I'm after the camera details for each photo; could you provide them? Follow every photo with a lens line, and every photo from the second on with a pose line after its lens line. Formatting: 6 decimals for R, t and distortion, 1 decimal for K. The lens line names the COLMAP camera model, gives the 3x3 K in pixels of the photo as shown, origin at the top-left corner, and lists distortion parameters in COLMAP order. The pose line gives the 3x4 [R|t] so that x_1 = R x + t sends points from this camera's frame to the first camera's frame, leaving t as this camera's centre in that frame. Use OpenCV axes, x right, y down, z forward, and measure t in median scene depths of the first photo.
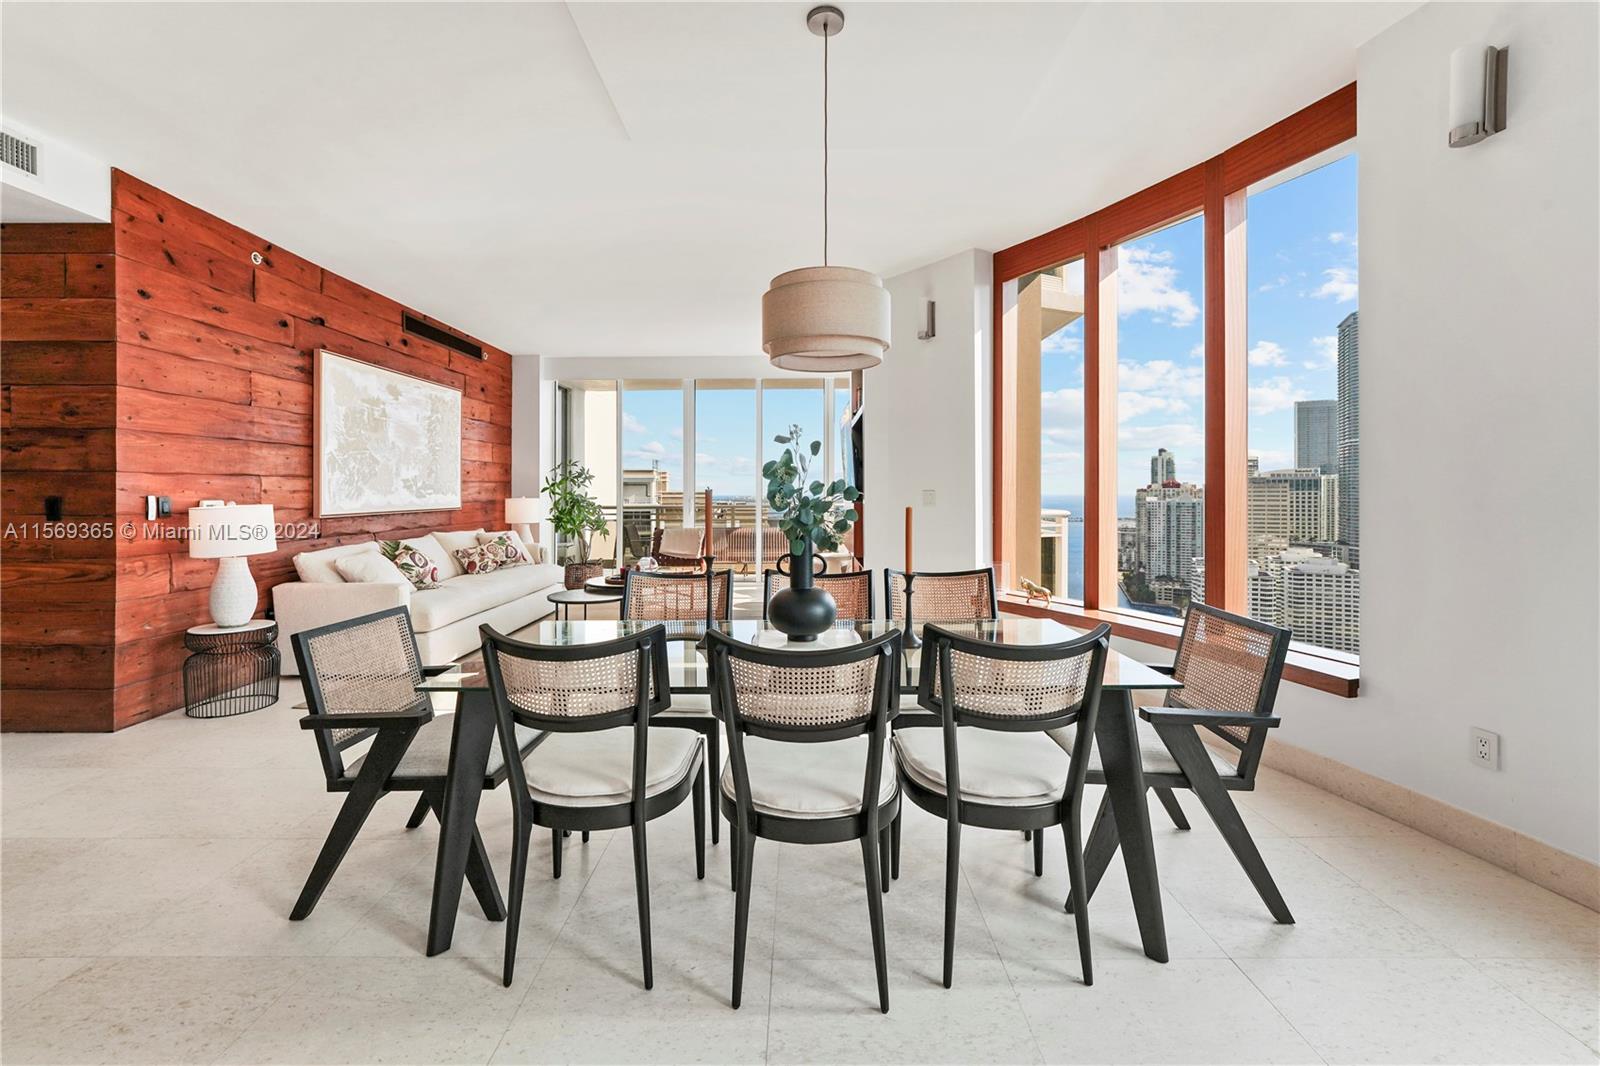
lens RADIAL K [[662.7, 0, 790.0], [0, 662.7, 490.0], [0, 0, 1]] dist [-0.002399, -0.000006]
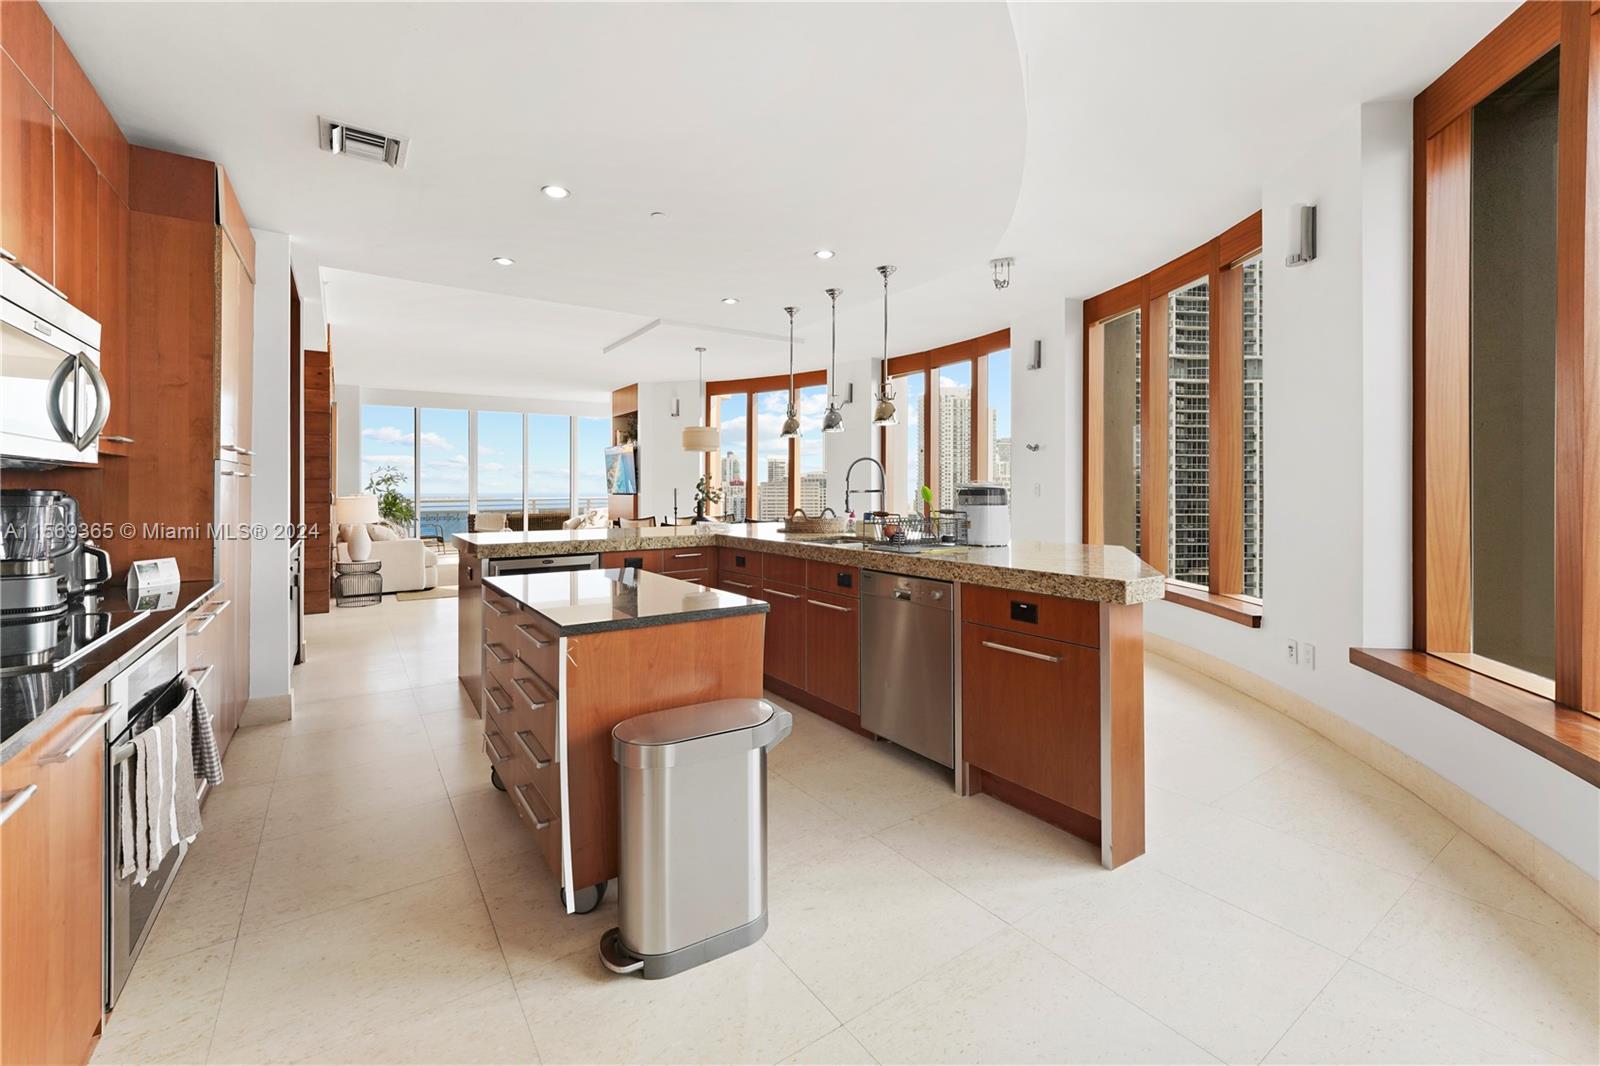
lens RADIAL K [[663.4, 0, 796.6], [0, 663.4, 482.3], [0, 0, 1]] dist [-0.001332, 0.000904]
pose [[0.818498, 0.004075, 0.574494, -0.690650], [0.000372, 0.999971, -0.007622, -0.002357], [-0.574509, 0.006452, 0.818473, -0.952851]]
